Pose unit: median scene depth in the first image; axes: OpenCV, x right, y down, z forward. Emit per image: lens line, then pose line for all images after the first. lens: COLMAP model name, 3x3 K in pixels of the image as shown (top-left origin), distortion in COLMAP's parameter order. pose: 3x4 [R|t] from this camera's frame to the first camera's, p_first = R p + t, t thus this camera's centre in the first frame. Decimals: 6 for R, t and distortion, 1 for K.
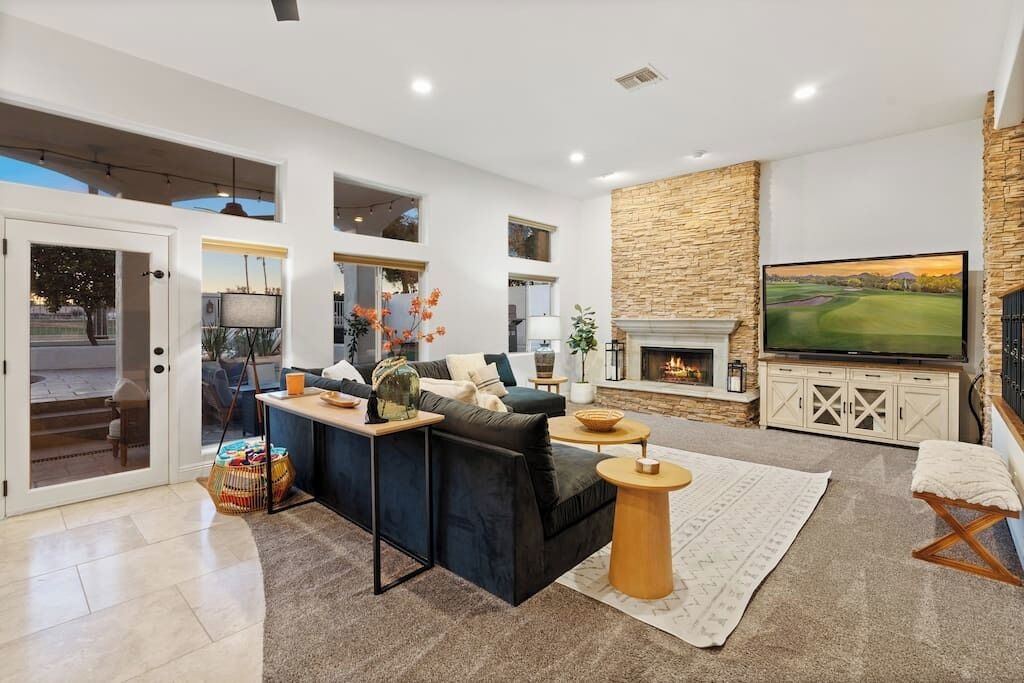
lens RADIAL K [[473.4, 0, 511.3], [0, 473.4, 317.4], [0, 0, 1]] dist [0.000447, 0.000055]
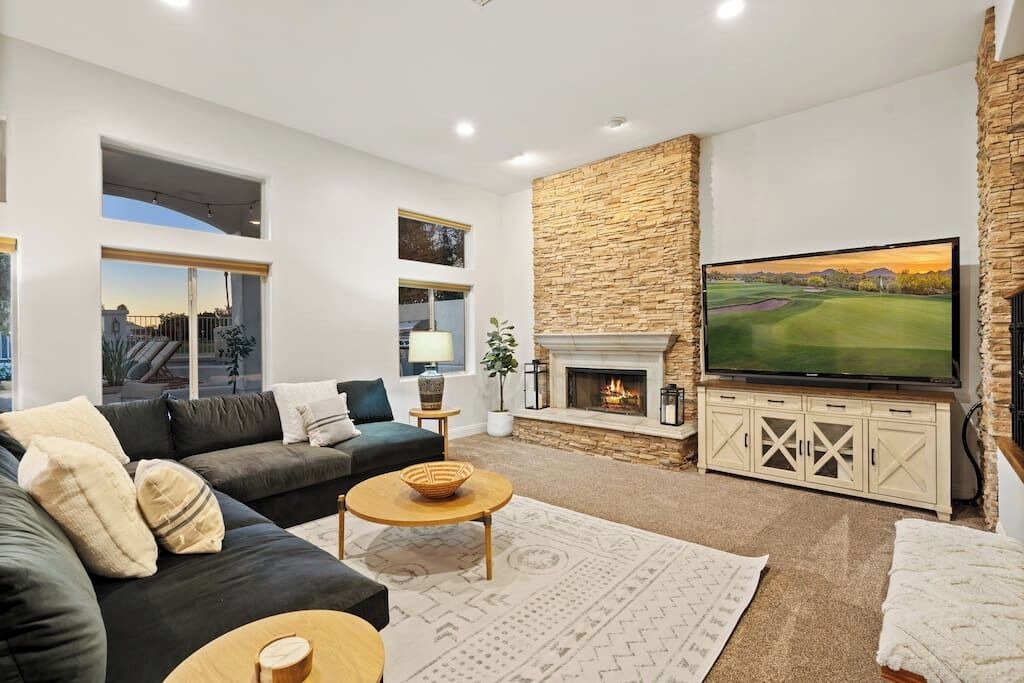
lens RADIAL K [[466.3, 0, 511.8], [0, 466.3, 333.1], [0, 0, 1]] dist [-0.001379, 0.000397]
pose [[0.999814, -0.009514, 0.016790, 0.194505], [0.009571, 0.999949, -0.003322, 0.003938], [-0.016757, 0.003482, 0.999854, 0.220036]]
